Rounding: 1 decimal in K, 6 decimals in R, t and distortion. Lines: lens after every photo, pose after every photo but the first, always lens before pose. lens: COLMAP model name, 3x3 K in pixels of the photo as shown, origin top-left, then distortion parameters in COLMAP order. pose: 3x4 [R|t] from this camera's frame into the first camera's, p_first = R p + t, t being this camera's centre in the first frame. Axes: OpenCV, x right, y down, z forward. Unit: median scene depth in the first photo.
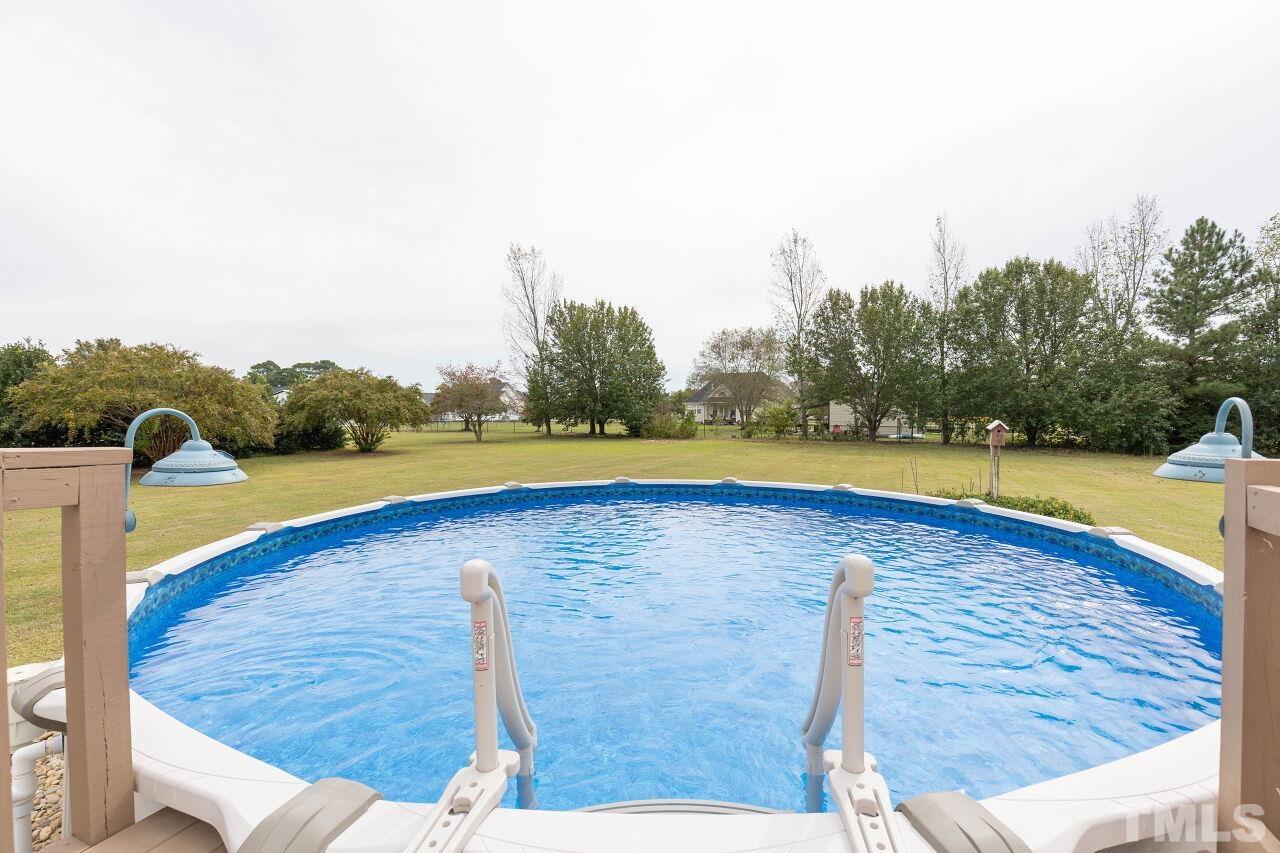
lens RADIAL K [[578.3, 0, 645.4], [0, 578.3, 426.8], [0, 0, 1]] dist [0.008329, -0.004240]
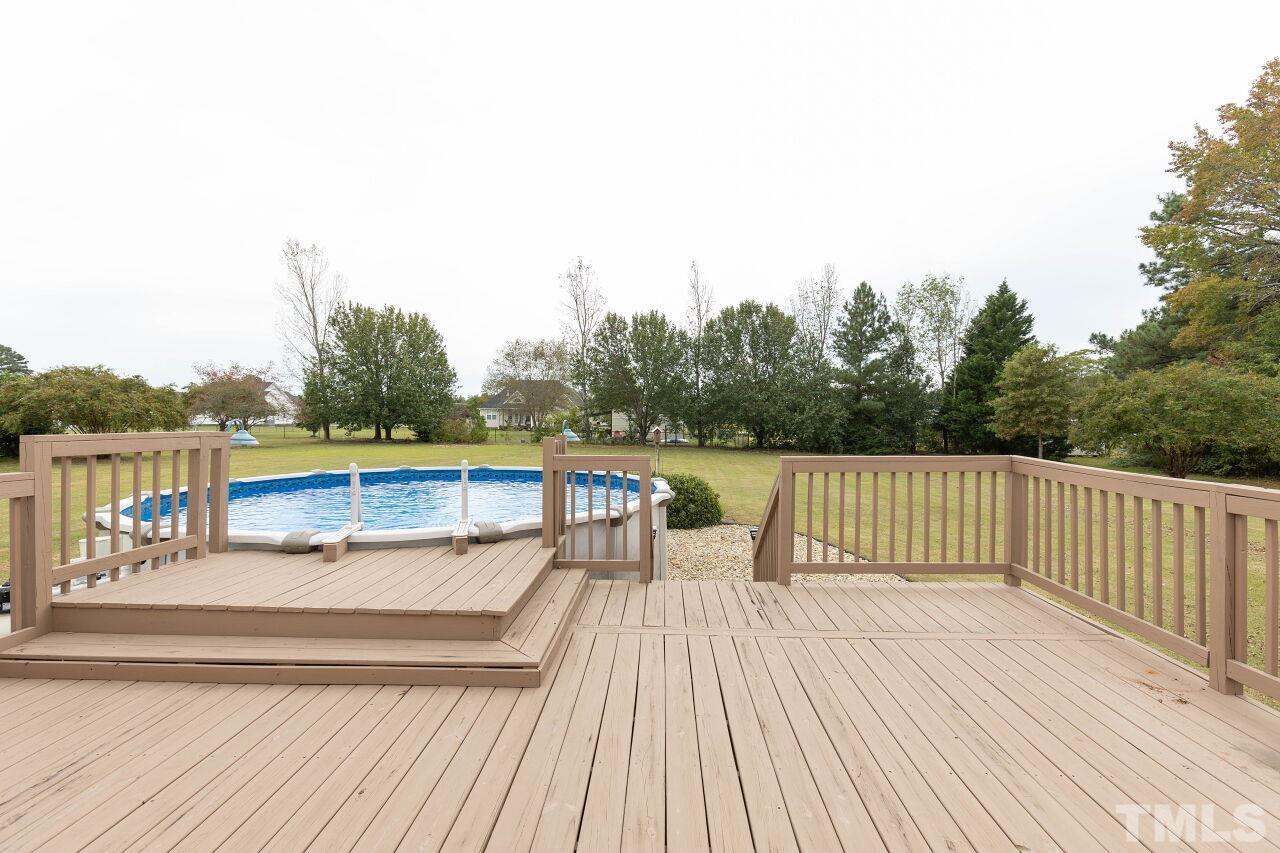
lens RADIAL K [[578.3, 0, 647.3], [0, 578.3, 407.7], [0, 0, 1]] dist [0.008329, -0.004240]
pose [[0.940878, 0.016934, 0.338321, 0.006208], [-0.002303, 0.999046, -0.043601, 0.001298], [-0.338737, 0.040244, 0.940020, -0.094717]]
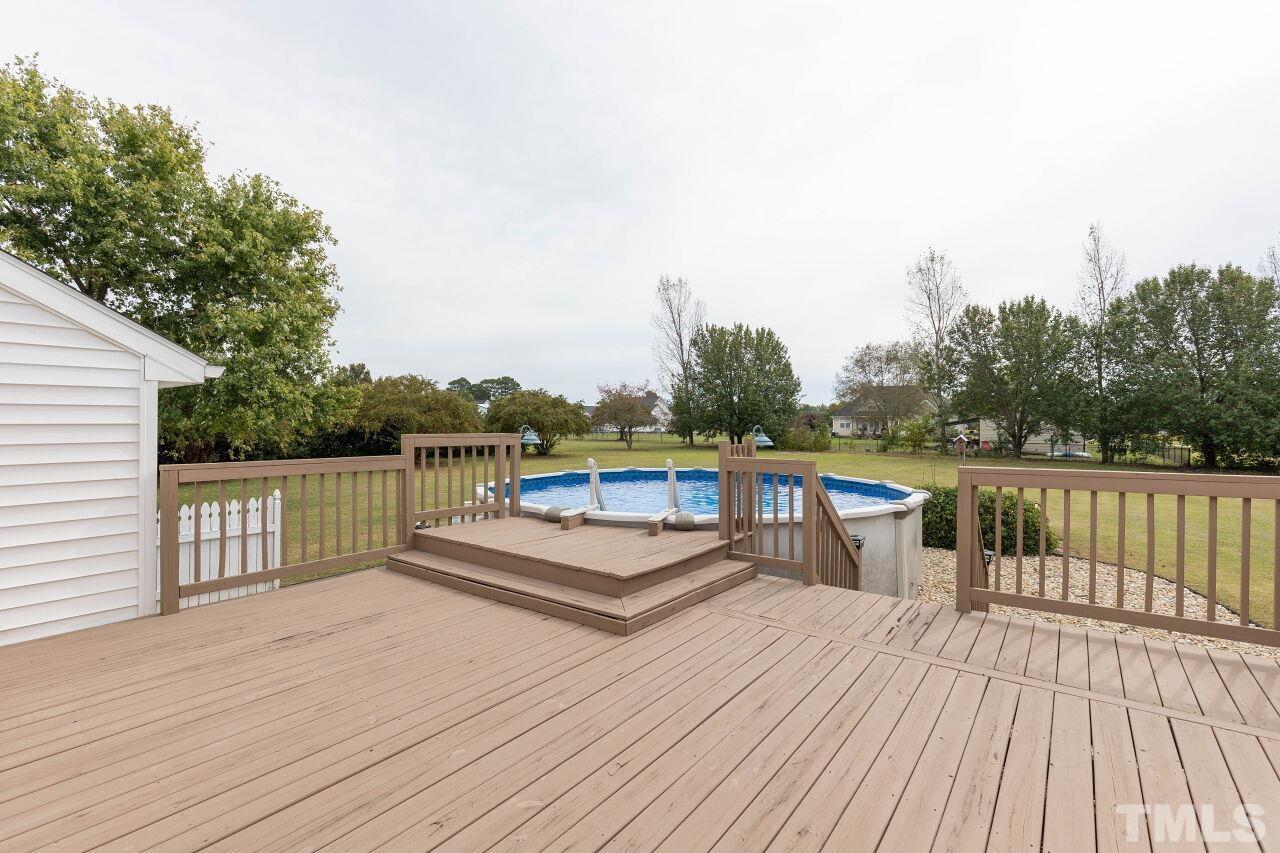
lens RADIAL K [[578.3, 0, 643.7], [0, 578.3, 421.2], [0, 0, 1]] dist [0.008329, -0.004240]
pose [[0.964388, 0.008157, -0.264364, 0.042799], [-0.016416, 0.999443, -0.029049, 0.001879], [0.263980, 0.032354, 0.963985, -0.107776]]
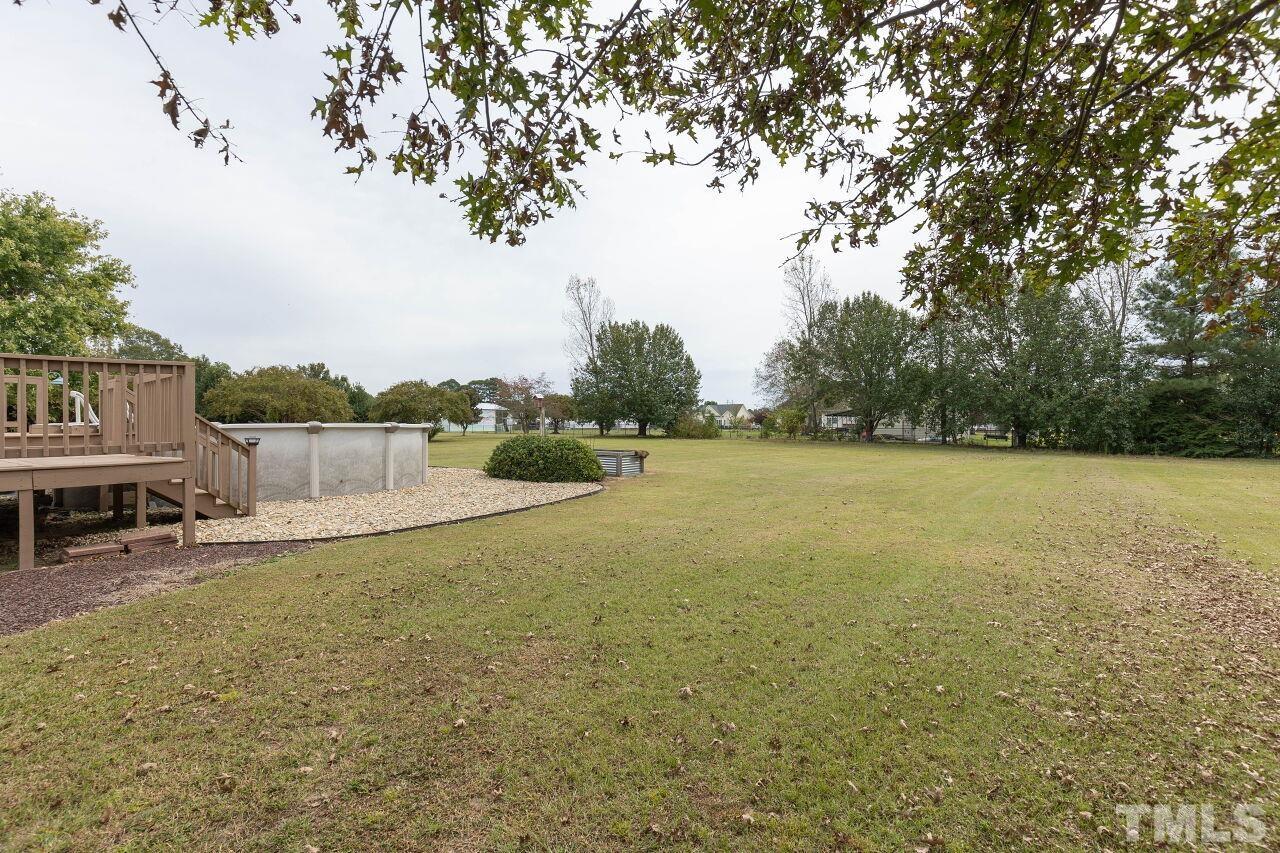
lens RADIAL K [[578.3, 0, 644.1], [0, 578.3, 418.9], [0, 0, 1]] dist [0.008329, -0.004240]
pose [[0.964392, 0.000472, -0.264475, 0.265268], [-0.010093, 0.999336, -0.035020, 0.024353], [0.264283, 0.036442, 0.963757, -0.128263]]
